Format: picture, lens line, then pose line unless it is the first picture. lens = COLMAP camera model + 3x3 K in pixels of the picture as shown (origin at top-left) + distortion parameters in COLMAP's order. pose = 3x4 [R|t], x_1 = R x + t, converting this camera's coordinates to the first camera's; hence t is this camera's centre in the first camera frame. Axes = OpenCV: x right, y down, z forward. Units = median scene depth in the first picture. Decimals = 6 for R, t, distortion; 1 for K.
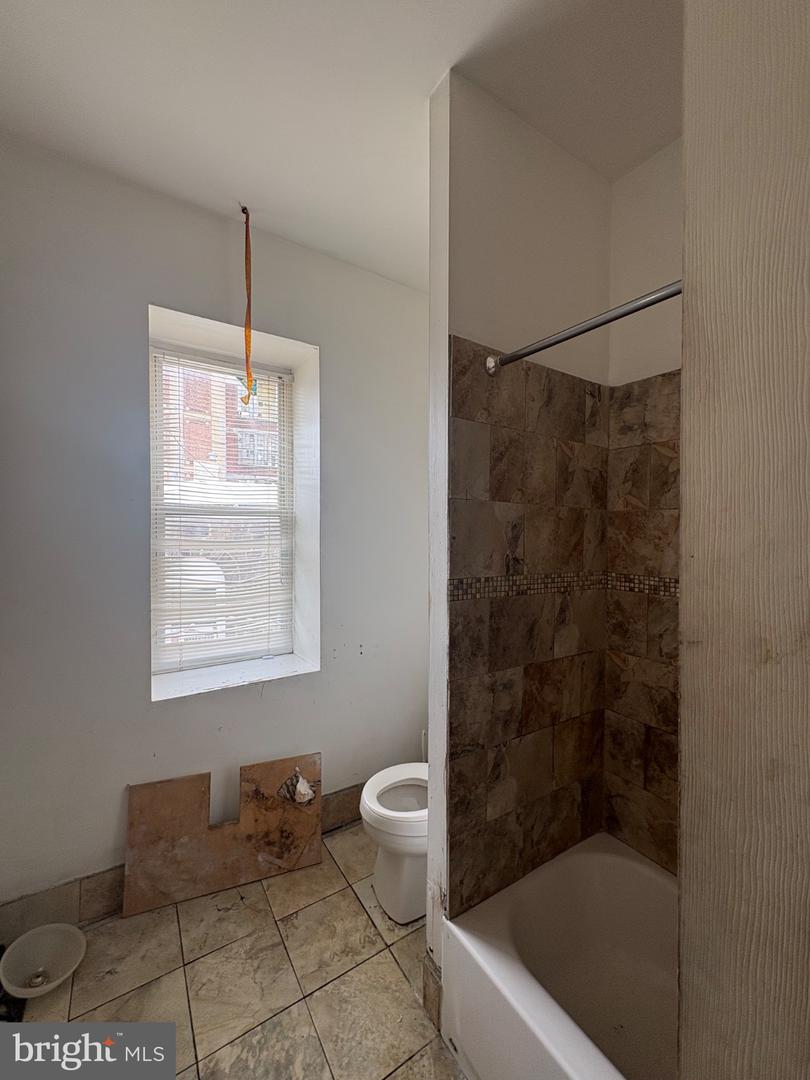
lens RADIAL K [[430.9, 0, 408.7], [0, 430.9, 537.4], [0, 0, 1]] dist [0.001247, 0.000292]
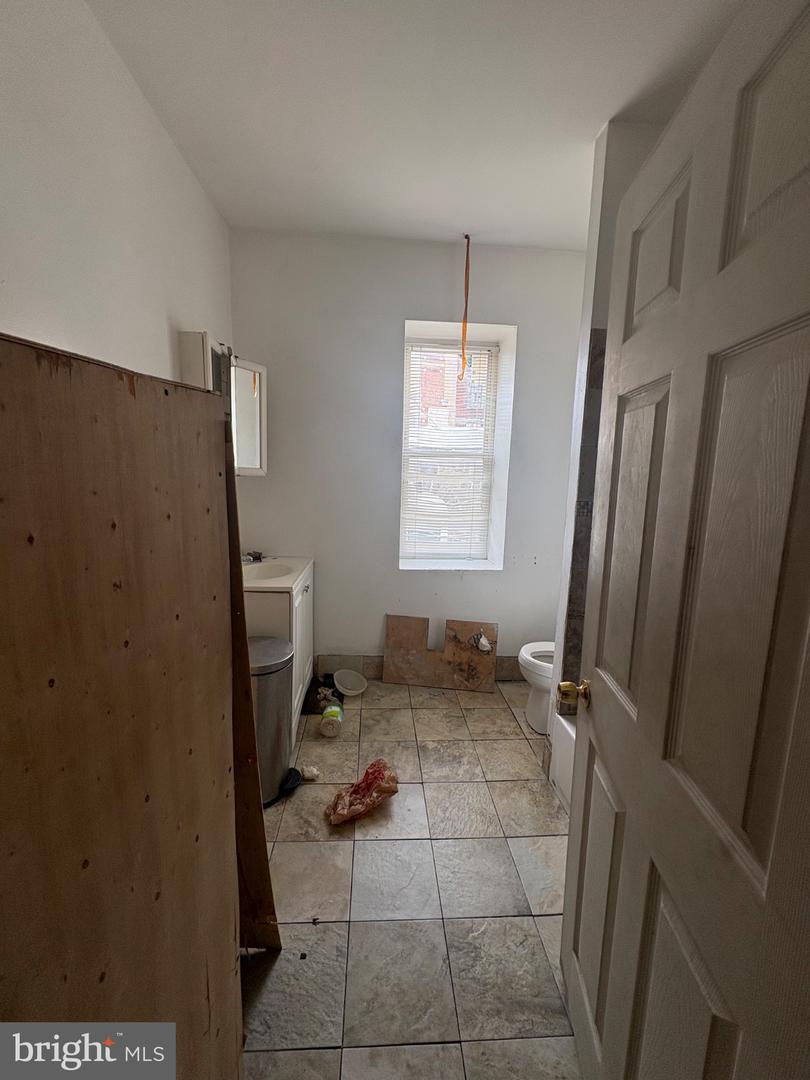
lens RADIAL K [[430.9, 0, 408.7], [0, 430.9, 537.4], [0, 0, 1]] dist [0.001247, 0.000292]
pose [[0.875960, 0.095119, -0.472912, 0.206161], [-0.032793, 0.989840, 0.138350, 0.023284], [0.481267, -0.105681, 0.870180, -0.406586]]
